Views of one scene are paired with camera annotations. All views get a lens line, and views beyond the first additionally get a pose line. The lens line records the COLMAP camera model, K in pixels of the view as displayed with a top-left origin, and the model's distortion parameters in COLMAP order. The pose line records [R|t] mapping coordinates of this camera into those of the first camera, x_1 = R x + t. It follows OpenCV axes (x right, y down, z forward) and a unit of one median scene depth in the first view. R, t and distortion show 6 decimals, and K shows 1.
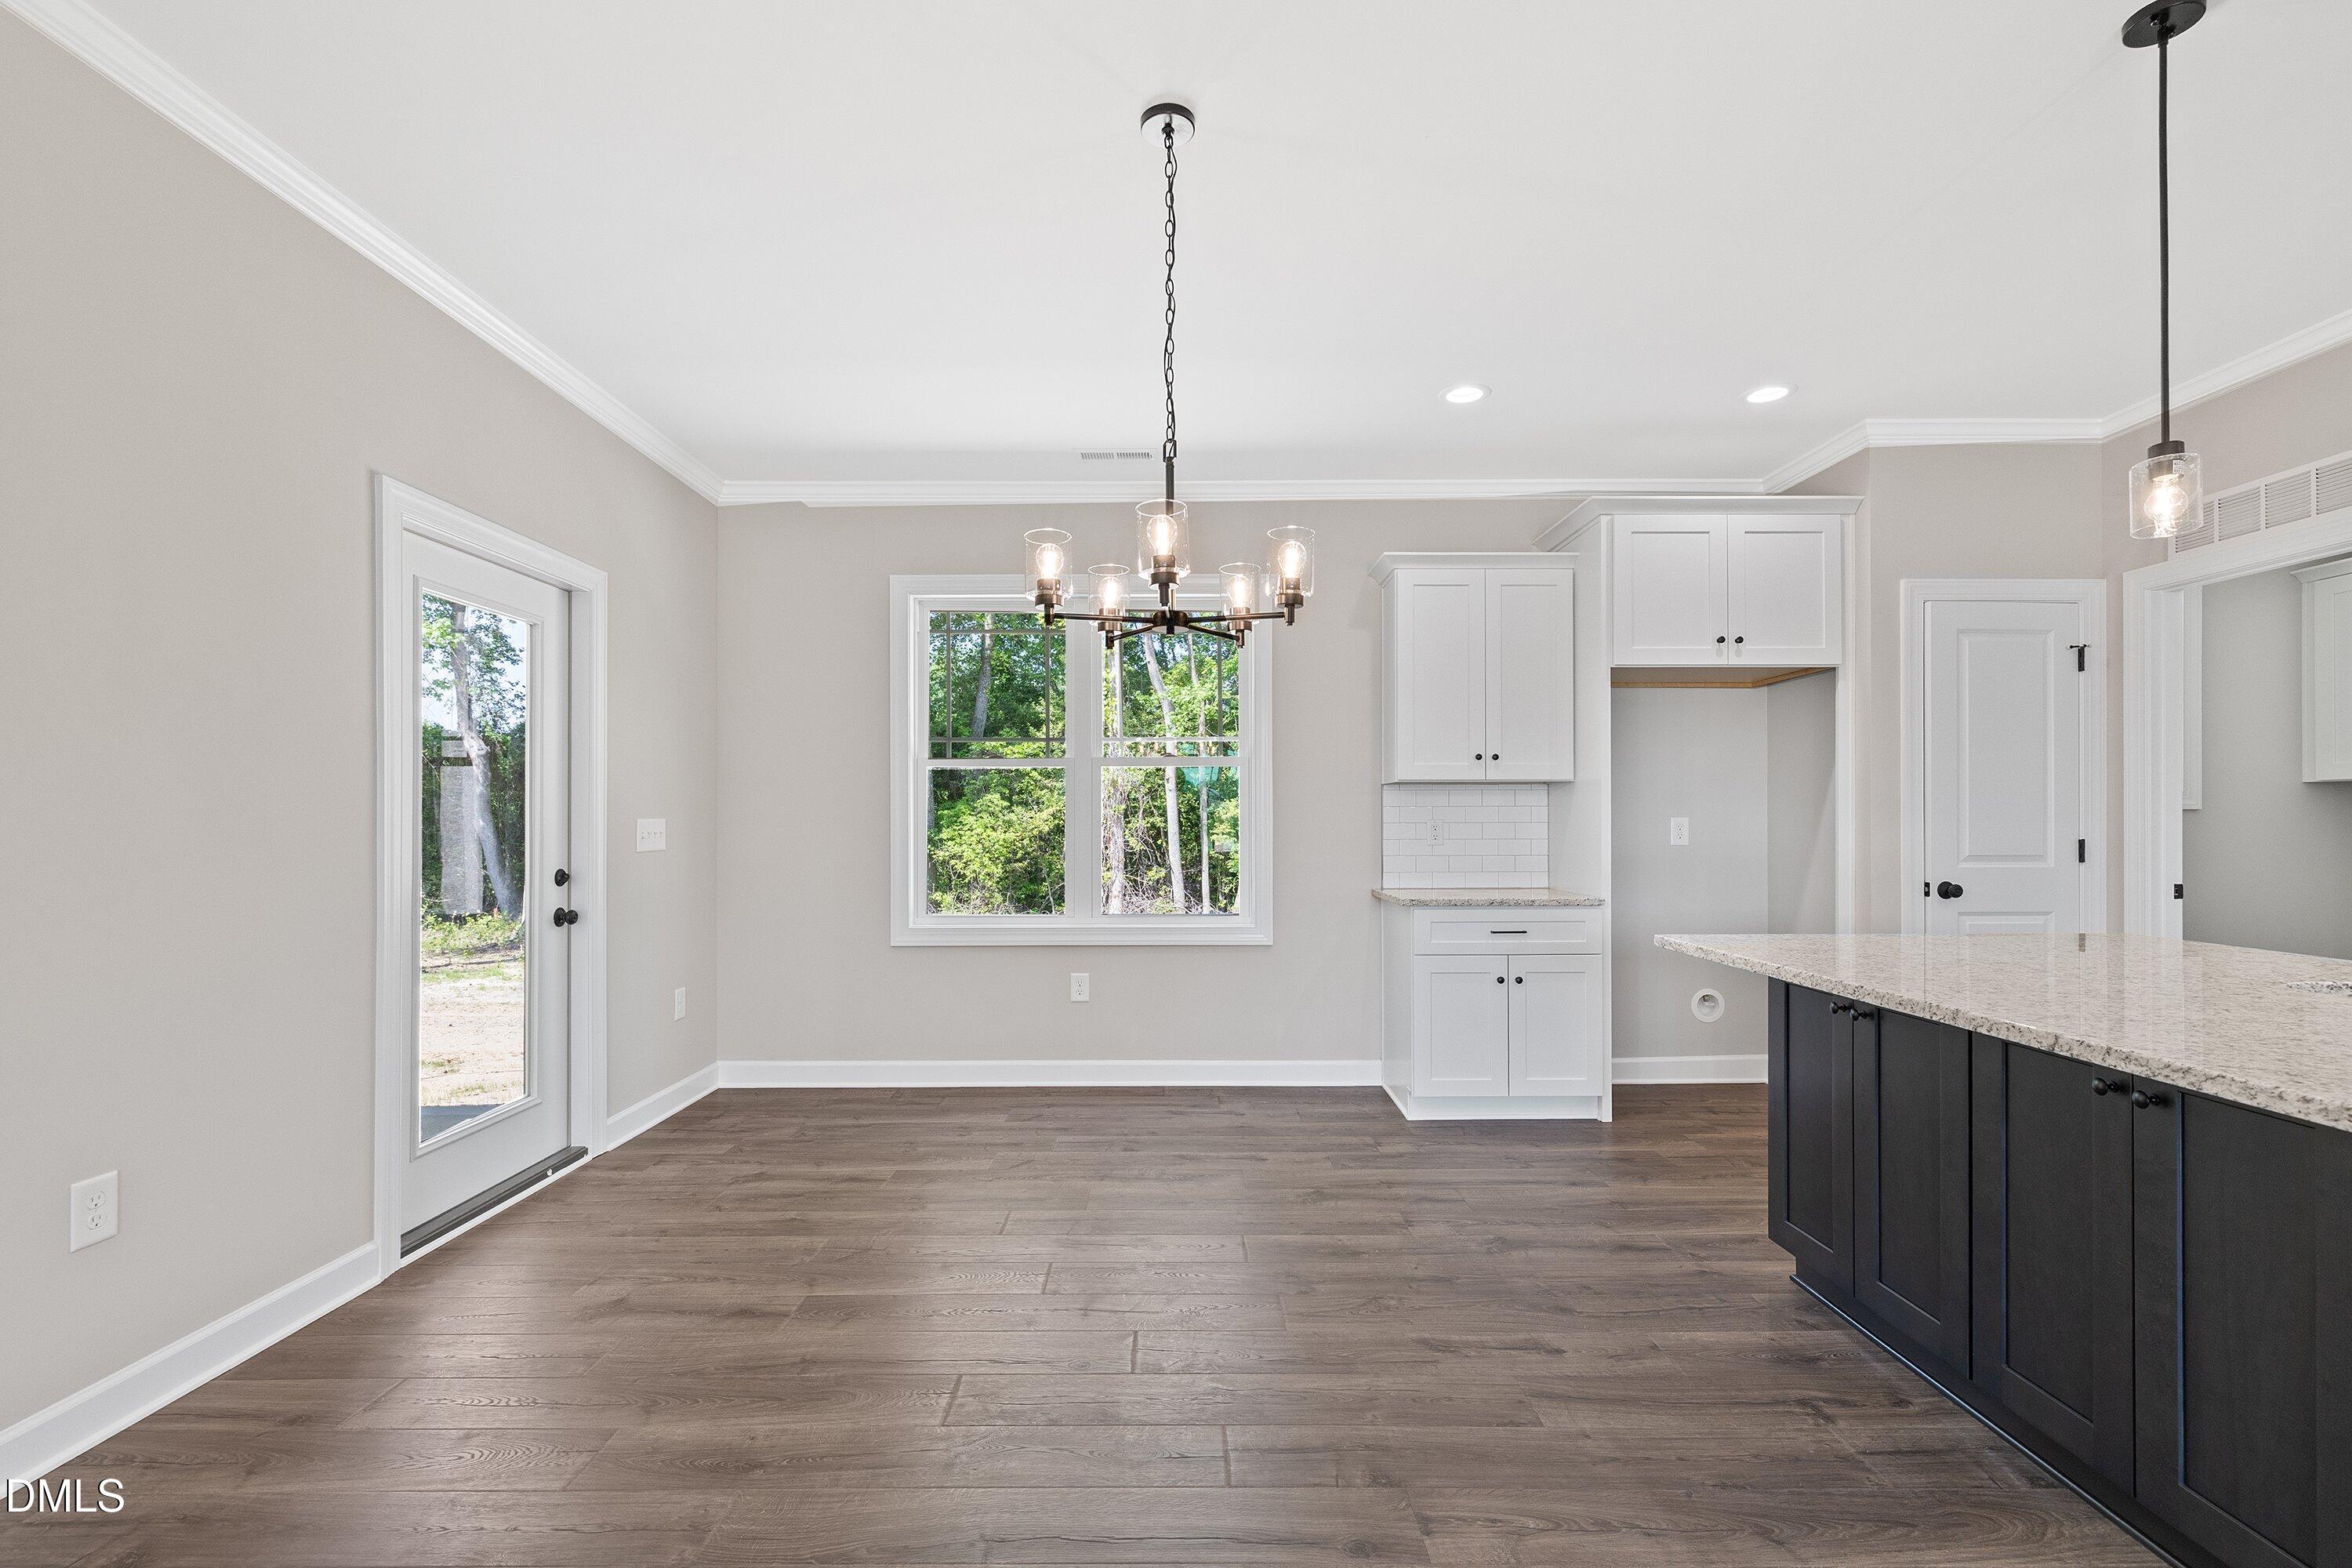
lens RADIAL K [[1010.3, 0, 1188.3], [0, 1010.3, 819.1], [0, 0, 1]] dist [-0.004359, 0.001741]
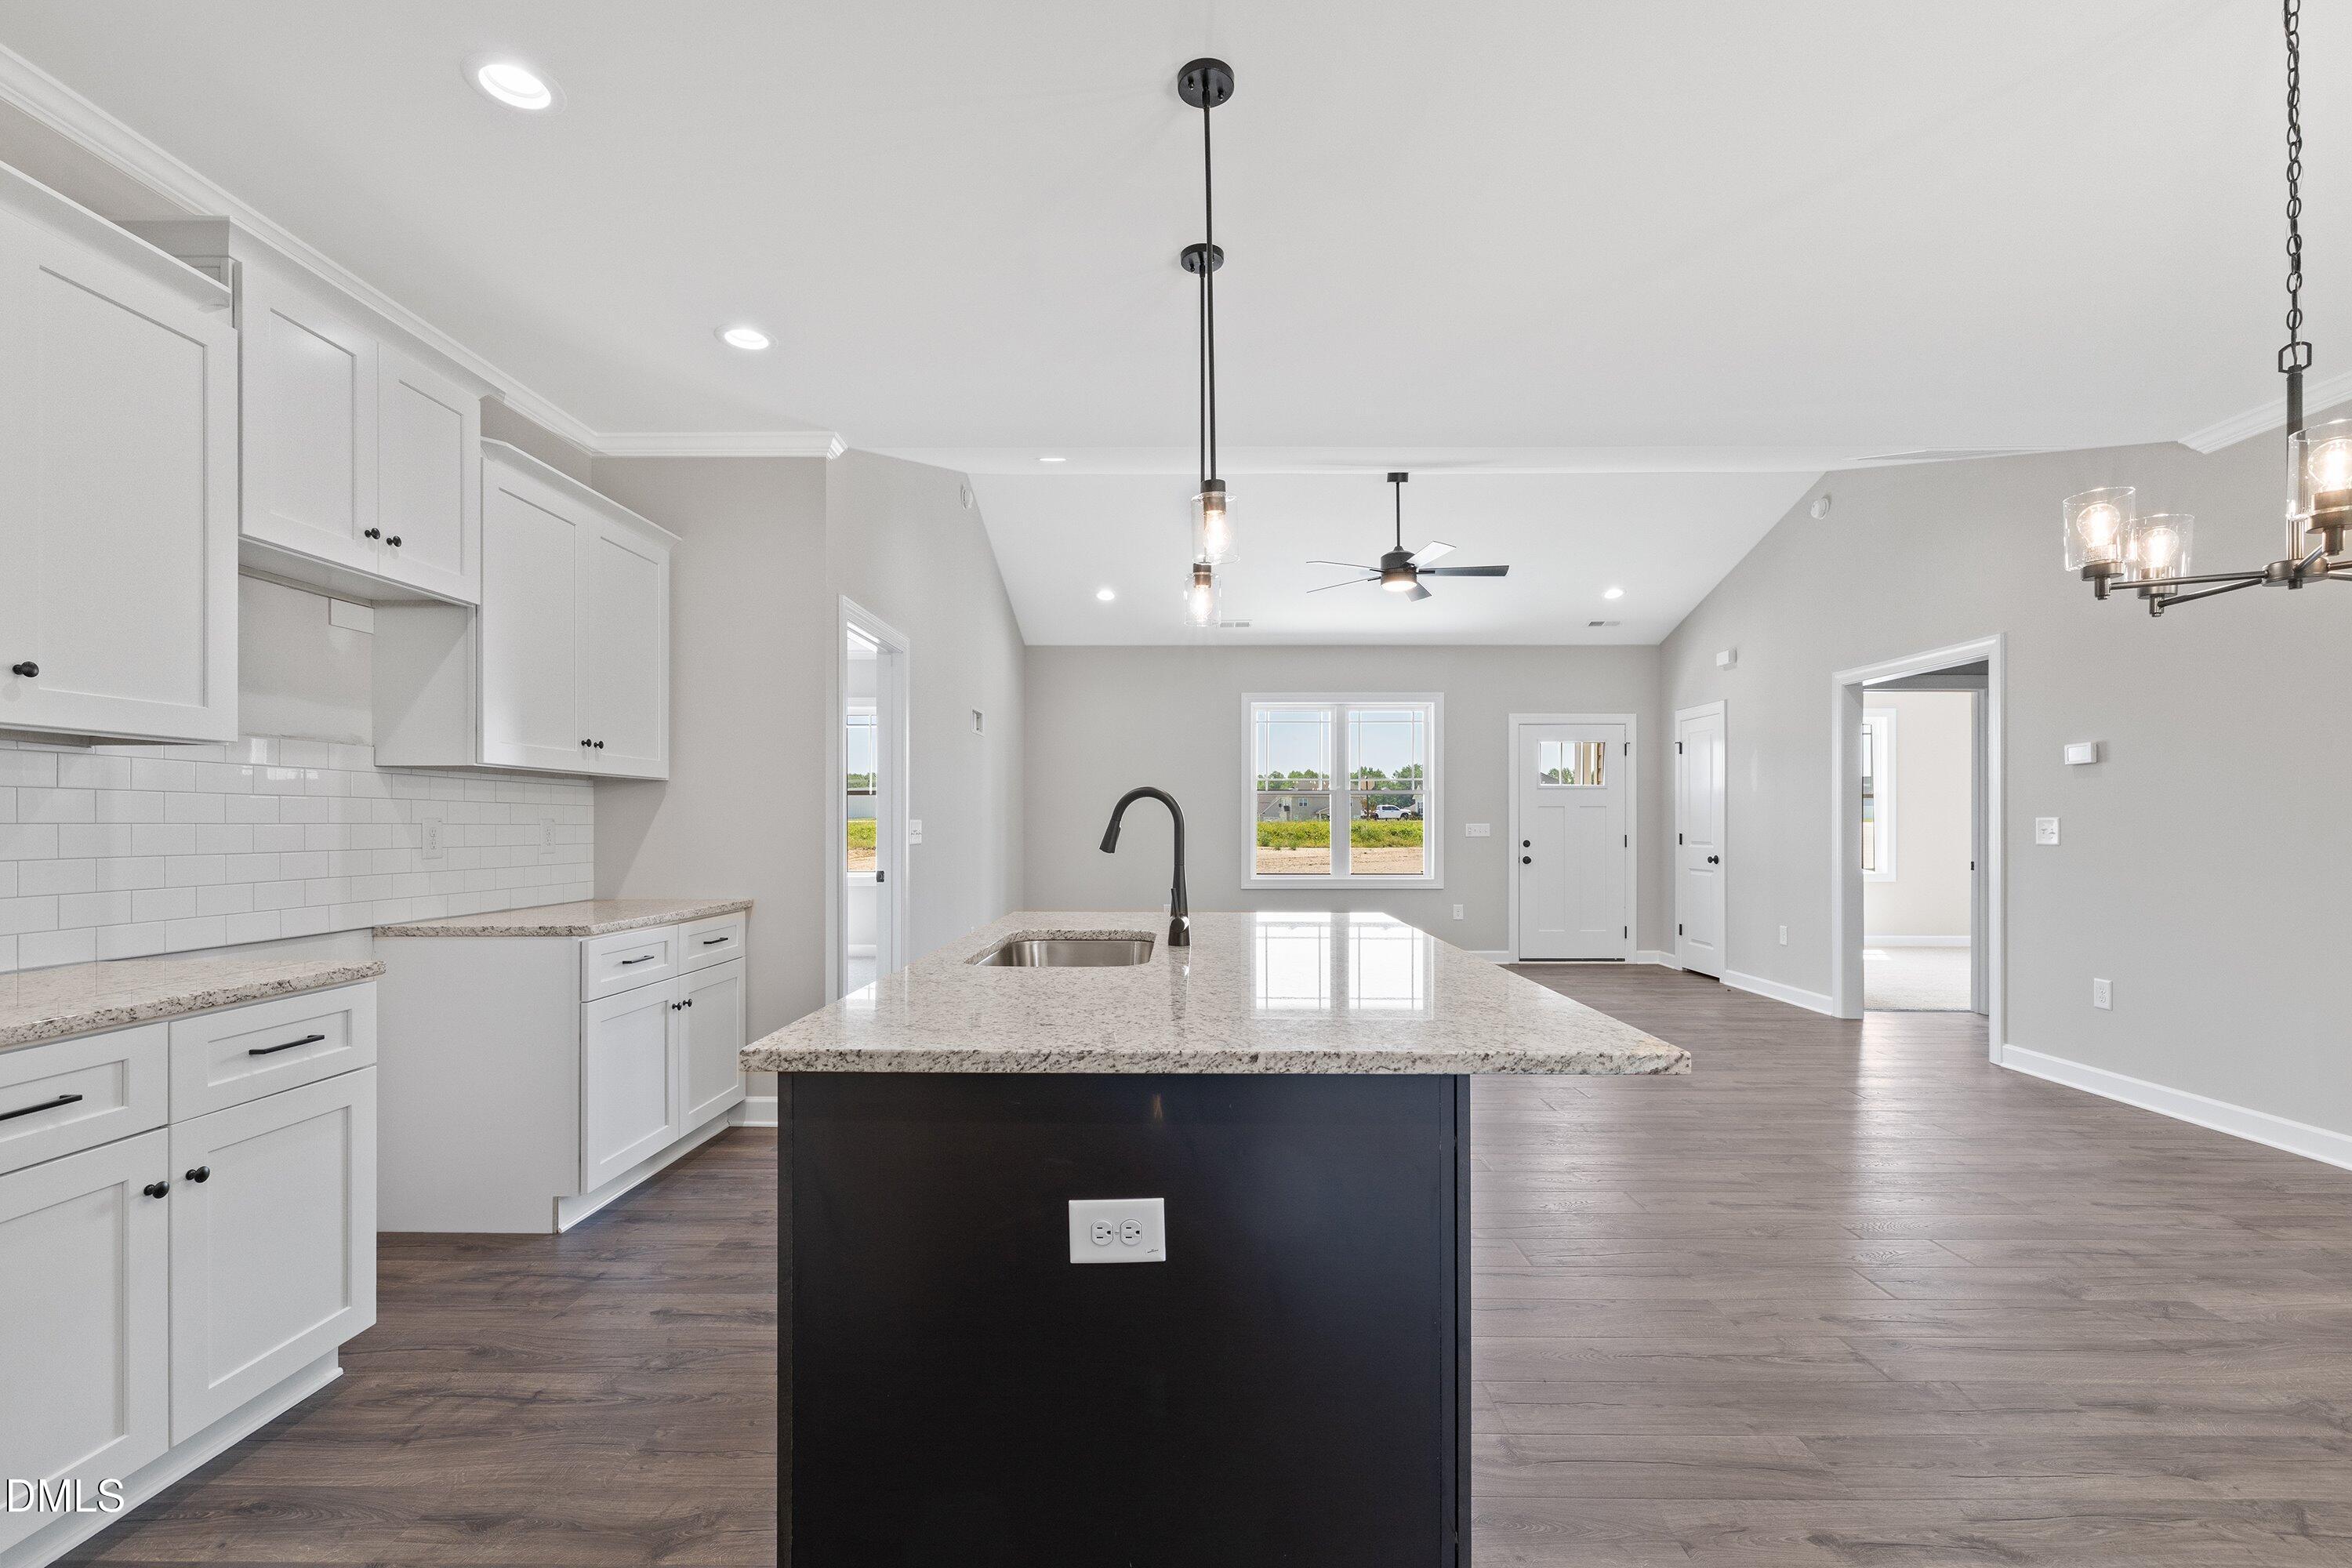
lens RADIAL K [[1010.3, 0, 1178.6], [0, 1010.3, 819.2], [0, 0, 1]] dist [-0.004359, 0.001741]
pose [[-0.999785, 0.001364, 0.020670, 0.474381], [0.001263, 0.999987, -0.004870, 0.000874], [-0.020676, -0.004842, -0.999774, 1.013732]]
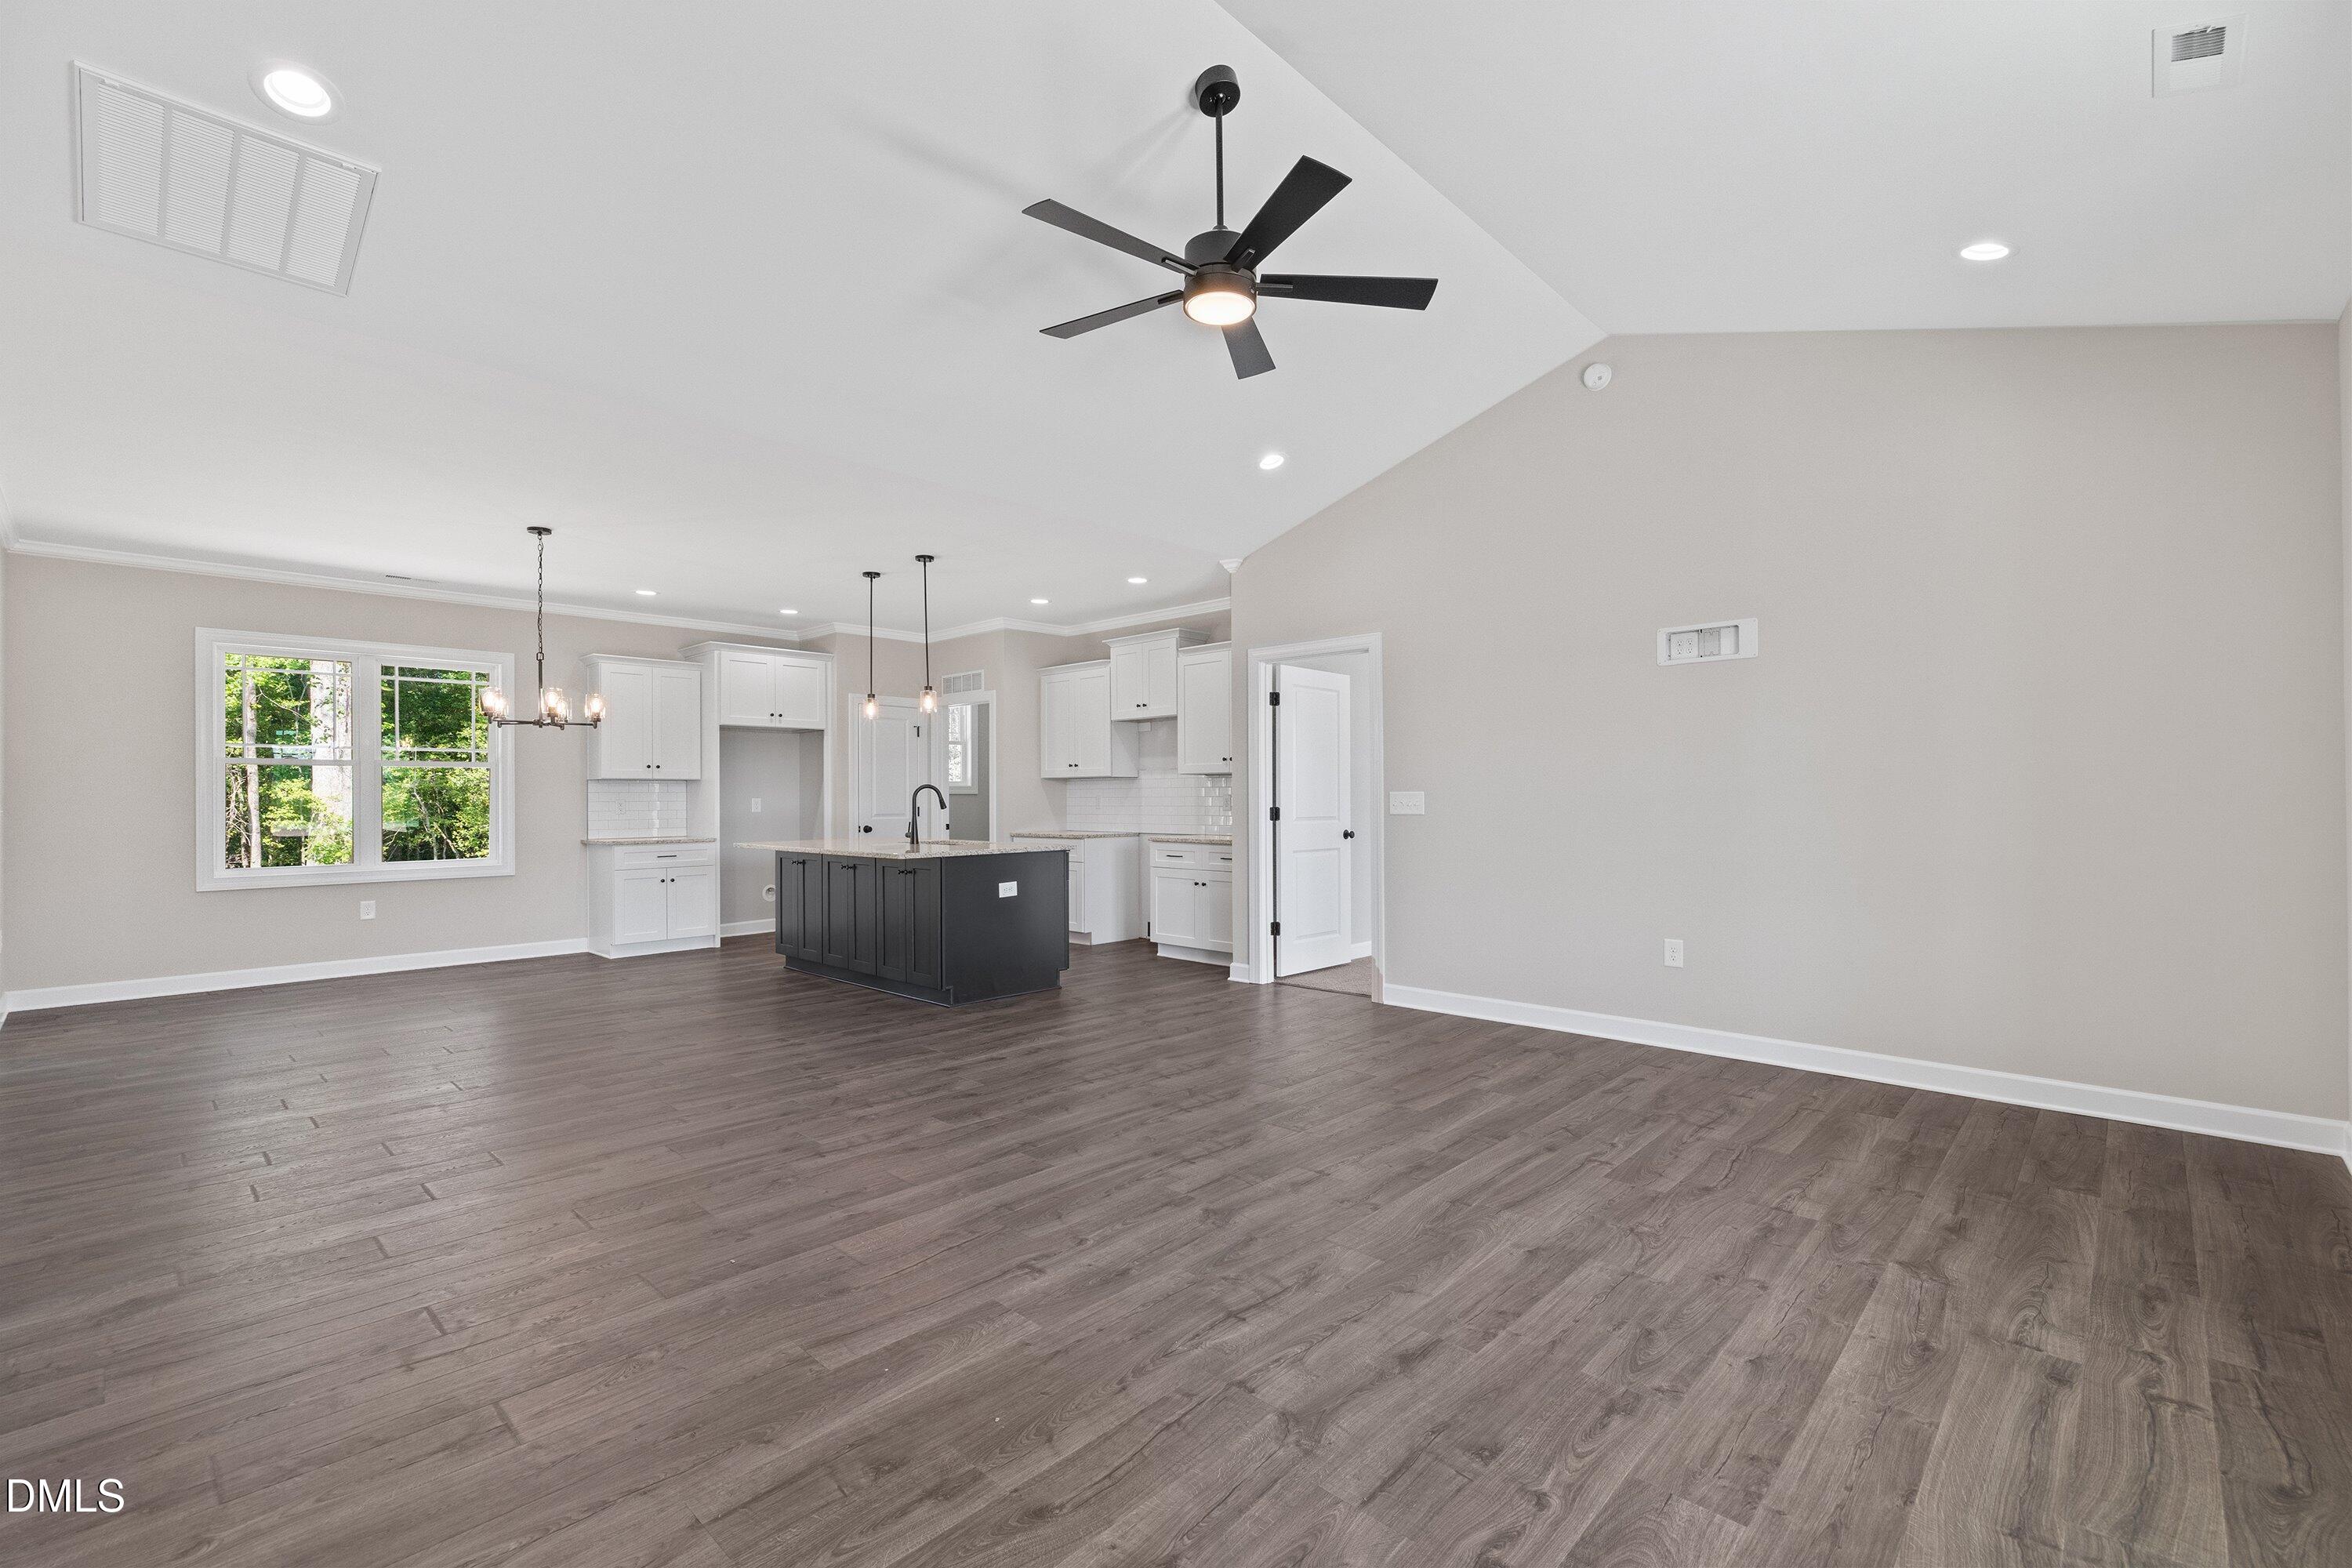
lens RADIAL K [[1010.3, 0, 1176.2], [0, 1010.3, 792.3], [0, 0, 1]] dist [-0.004359, 0.001741]
pose [[0.691427, 0.000772, 0.722446, -0.430726], [0.004912, 0.999971, -0.005769, 0.002379], [-0.722430, 0.007538, 0.691403, -1.111555]]
